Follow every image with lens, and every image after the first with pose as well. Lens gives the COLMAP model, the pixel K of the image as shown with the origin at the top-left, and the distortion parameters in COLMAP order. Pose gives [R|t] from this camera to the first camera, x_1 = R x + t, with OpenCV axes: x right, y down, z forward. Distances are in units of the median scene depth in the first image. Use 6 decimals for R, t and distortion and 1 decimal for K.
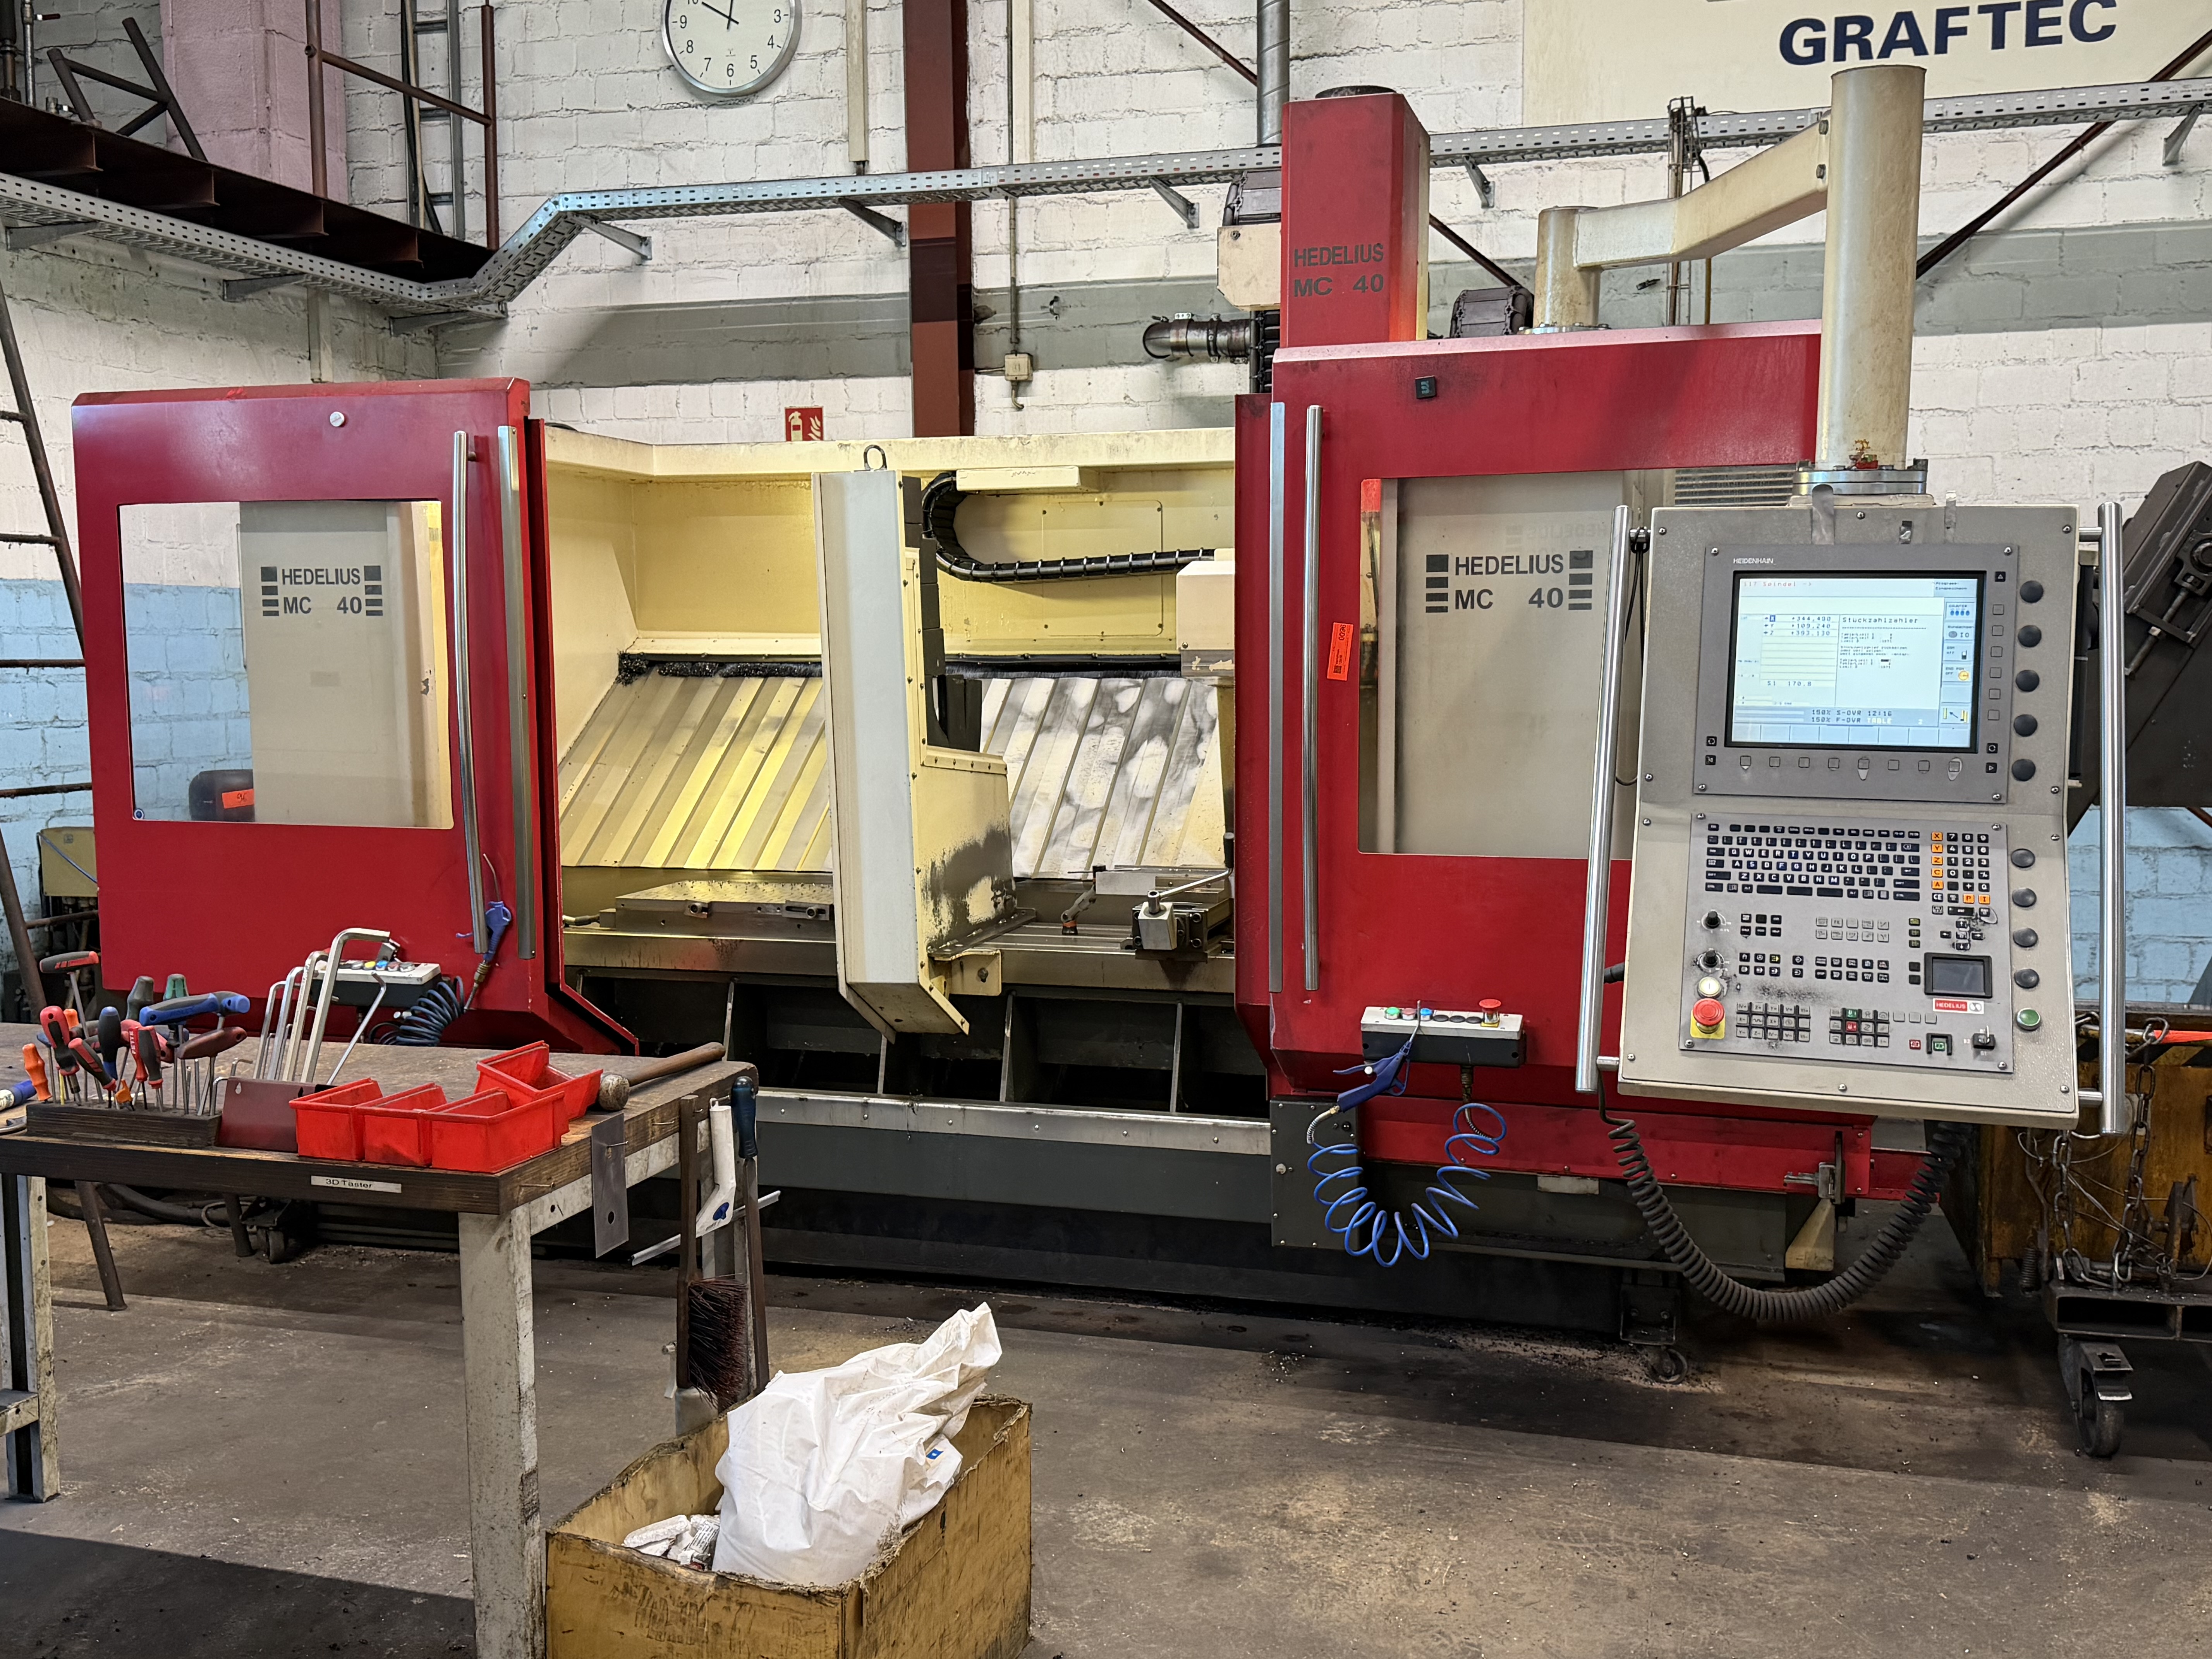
lens RADIAL K [[2162.6, 0, 1029.6], [0, 2162.6, 797.9], [0, 0, 1]] dist [0.031358, 0.000000]
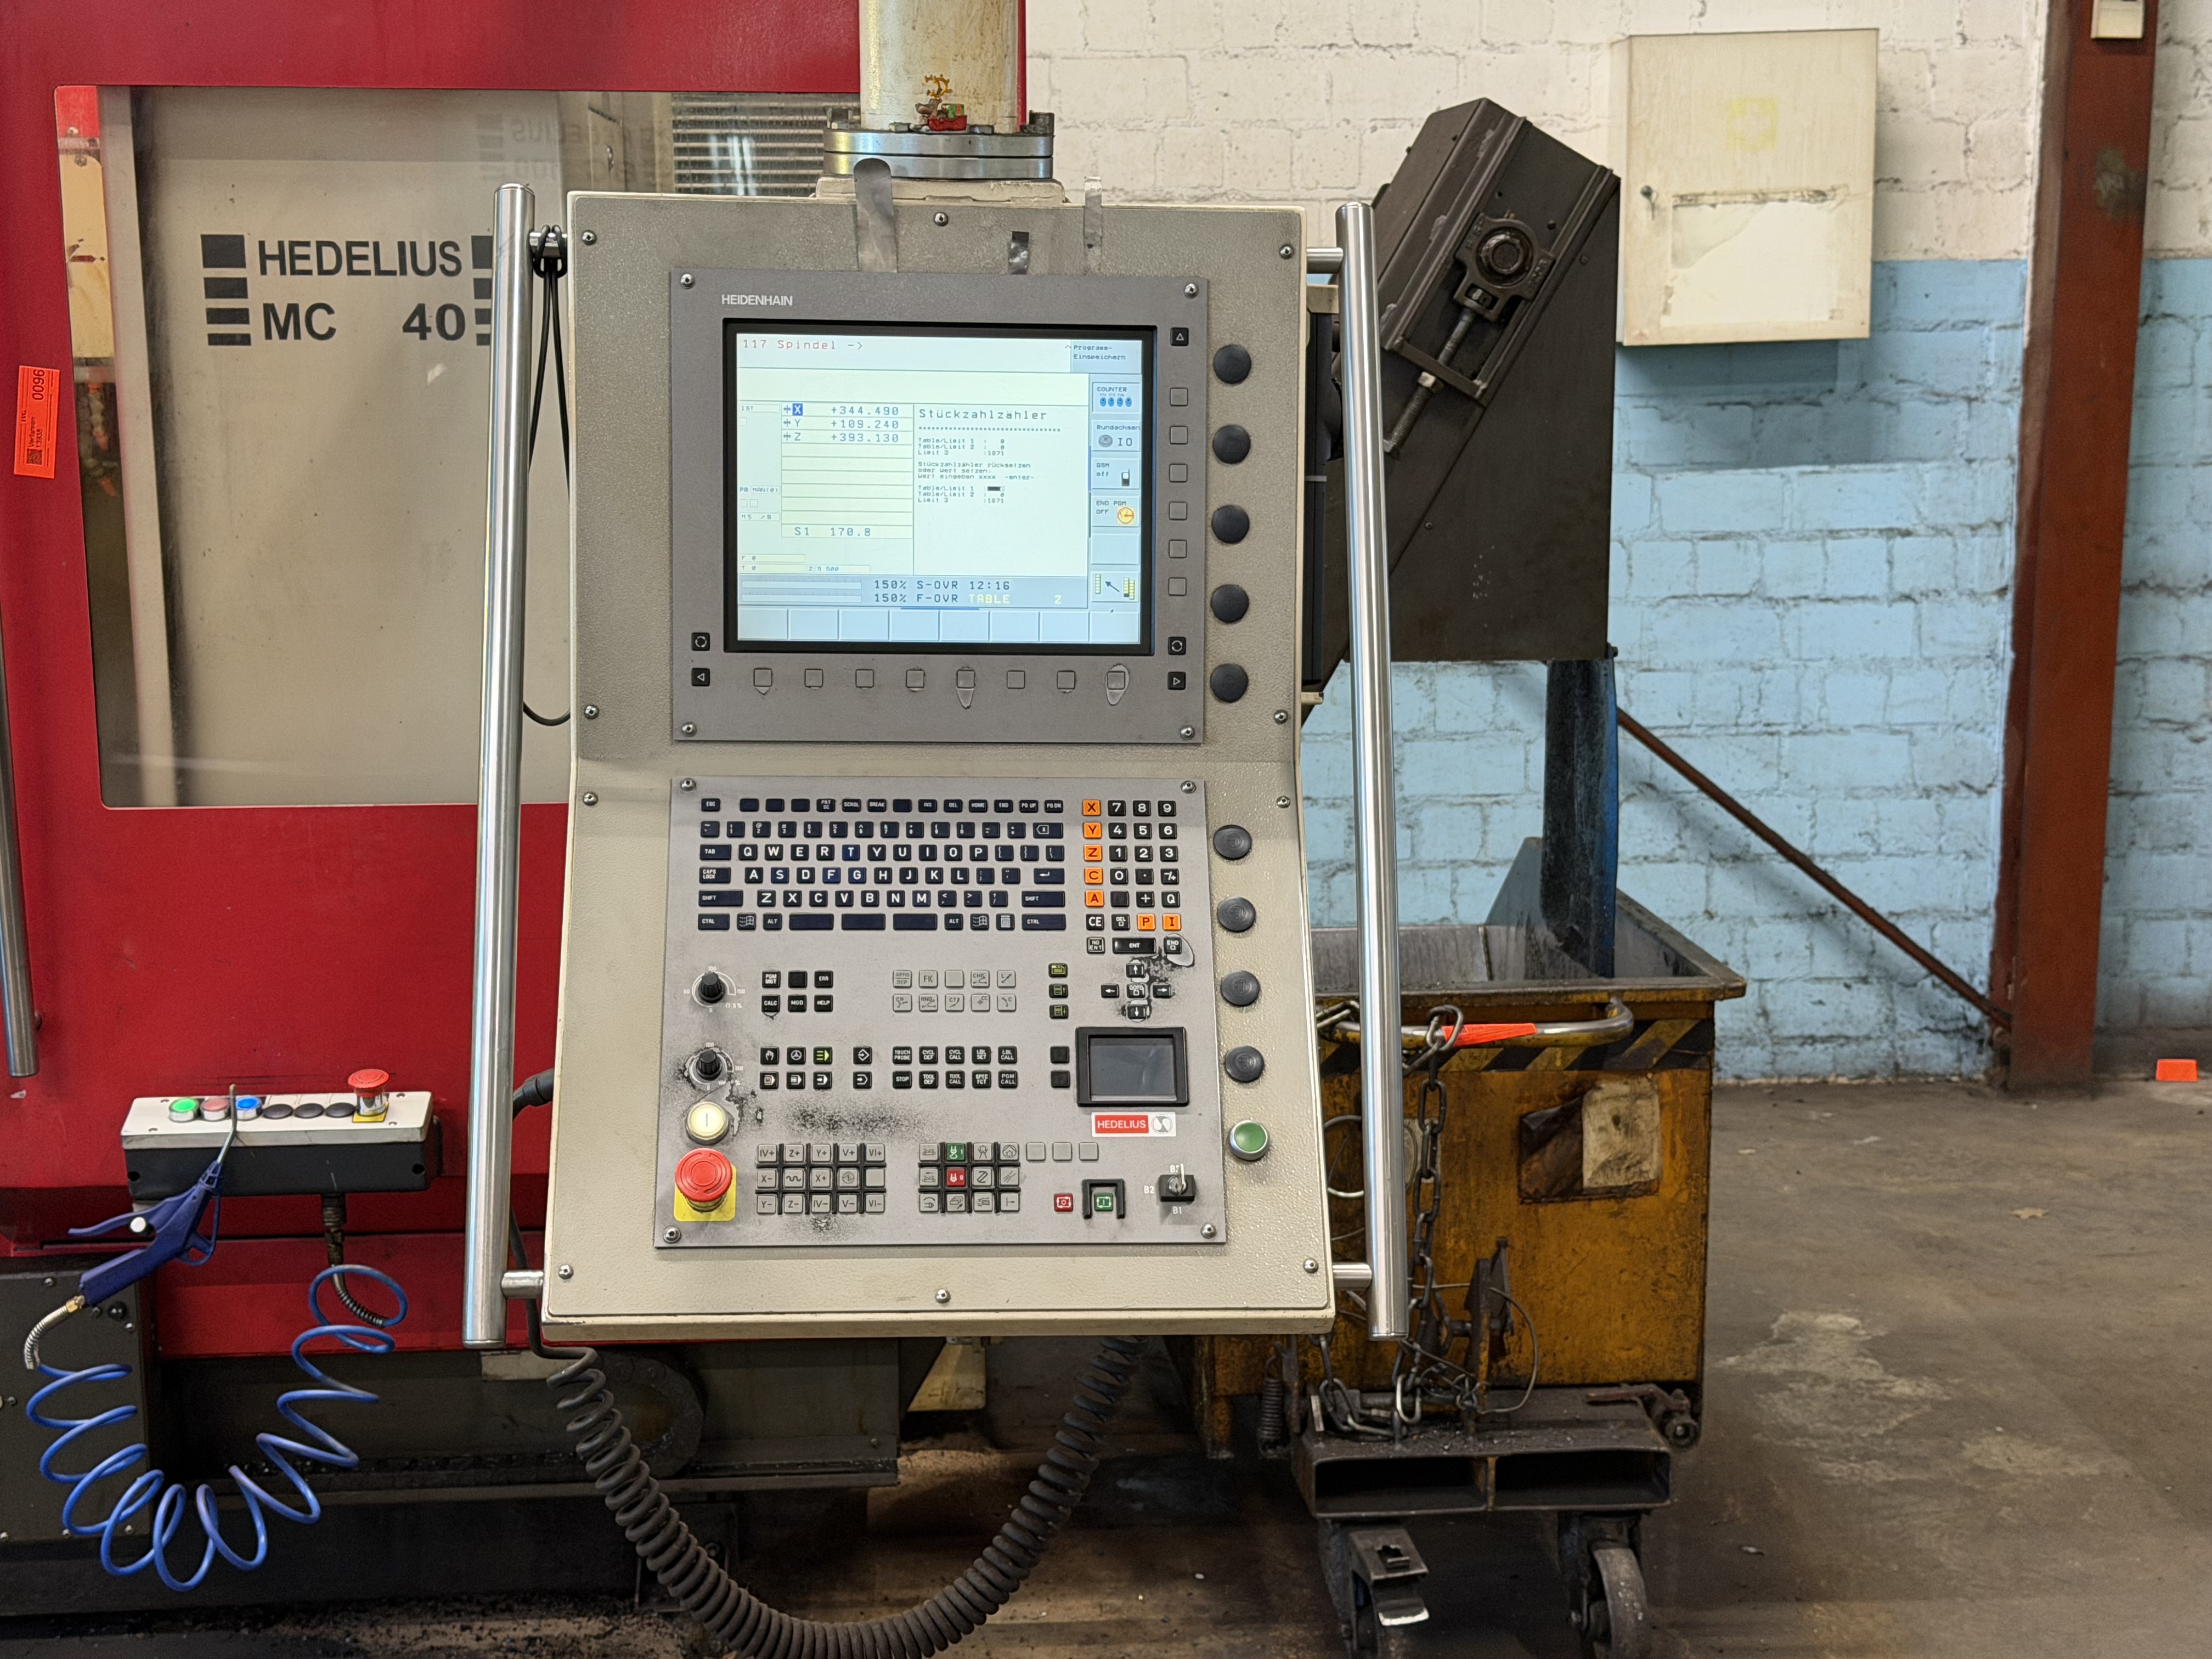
lens RADIAL K [[3372.5, 0, 1107.1], [0, 3372.5, 841.6], [0, 0, 1]] dist [0.225339, 0.000000]
pose [[0.927373, -0.064765, 0.368490, 0.062909], [0.031279, 0.994877, 0.096137, -0.035552], [-0.372828, -0.077629, 0.924647, 0.122389]]
